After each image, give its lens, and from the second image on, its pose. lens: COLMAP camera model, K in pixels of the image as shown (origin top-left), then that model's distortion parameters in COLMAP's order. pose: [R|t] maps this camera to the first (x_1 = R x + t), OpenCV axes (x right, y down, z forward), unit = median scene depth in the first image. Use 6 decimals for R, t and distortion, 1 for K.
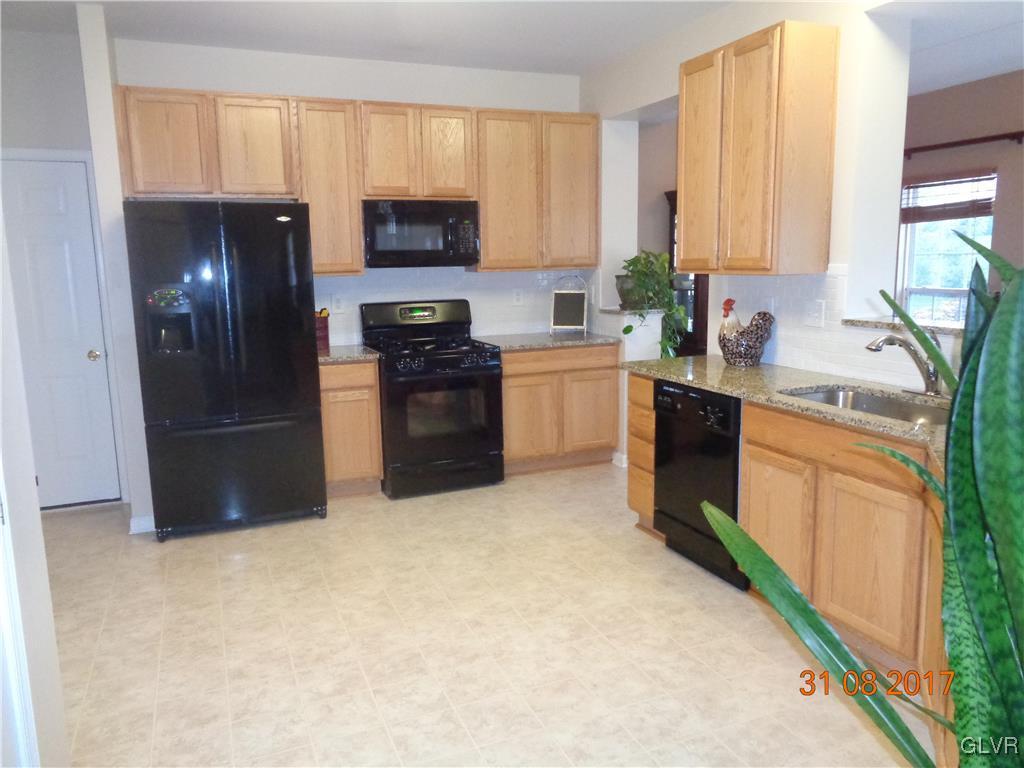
lens RADIAL K [[766.6, 0, 506.1], [0, 766.6, 371.7], [0, 0, 1]] dist [0.053831, -0.002113]
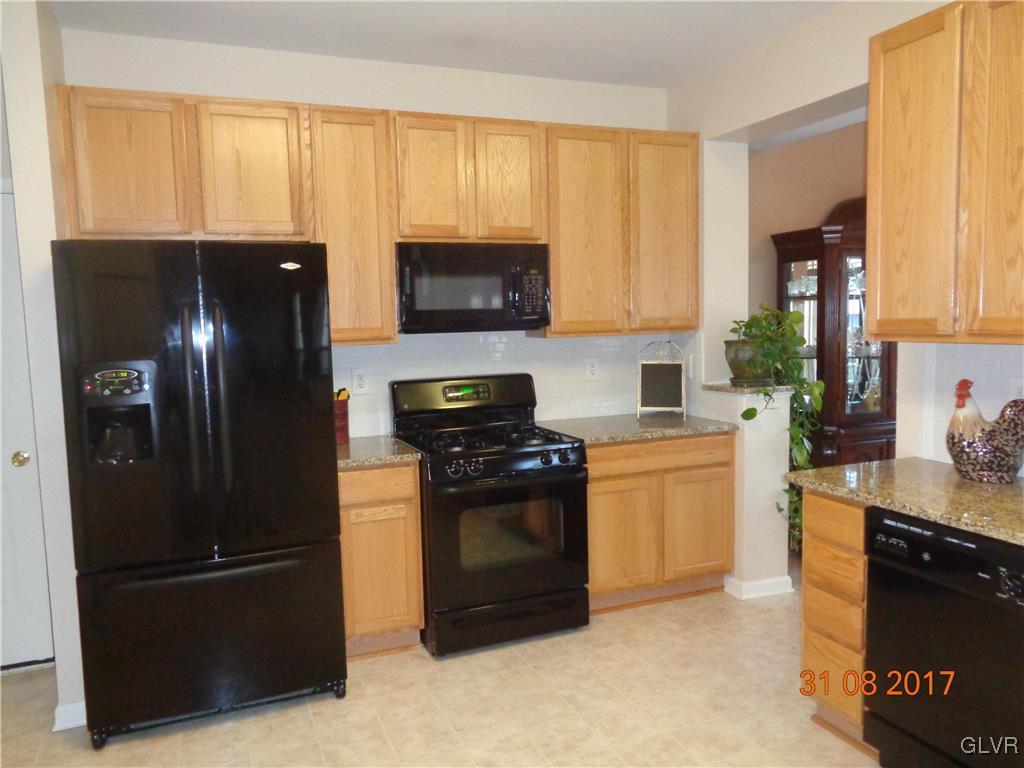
lens RADIAL K [[774.6, 0, 513.3], [0, 774.6, 383.6], [0, 0, 1]] dist [0.056334, -0.005370]
pose [[0.999971, -0.005950, 0.004680, -0.078888], [0.006227, 0.998086, -0.061527, -0.041612], [-0.004305, 0.061555, 0.998094, 0.263299]]
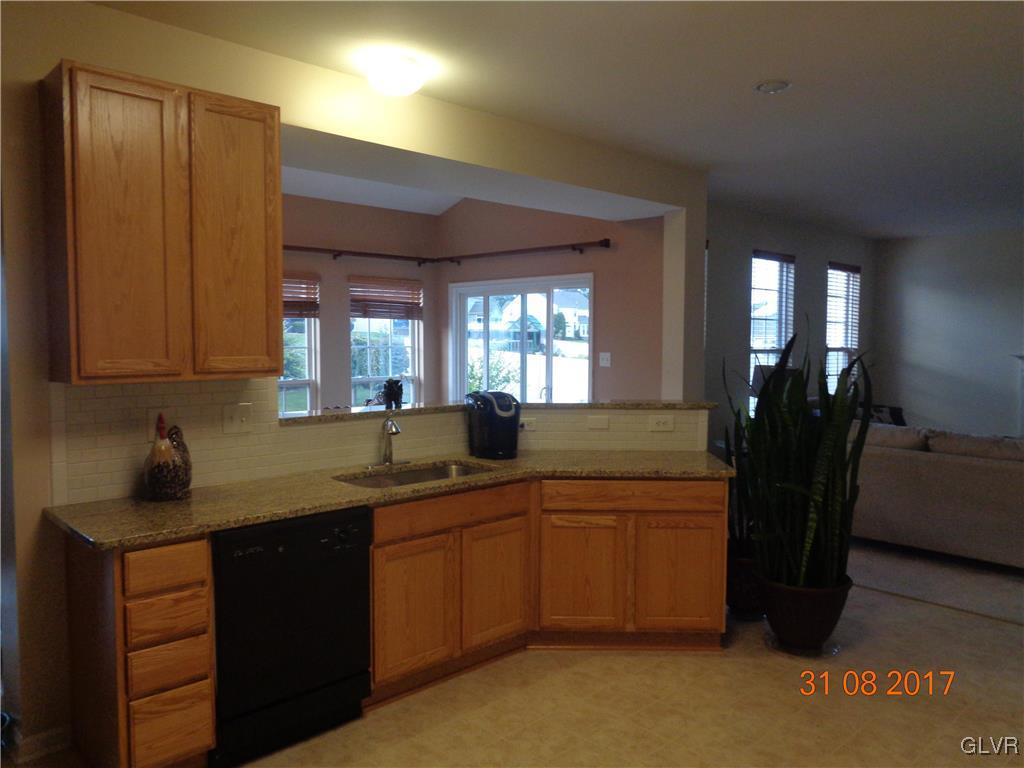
lens RADIAL K [[774.6, 0, 513.3], [0, 774.6, 383.6], [0, 0, 1]] dist [0.056334, -0.005370]
pose [[-0.365630, -0.038107, 0.929980, -0.425381], [0.139592, 0.985616, 0.095268, -0.117595], [-0.920233, 0.164650, -0.355051, 0.757893]]
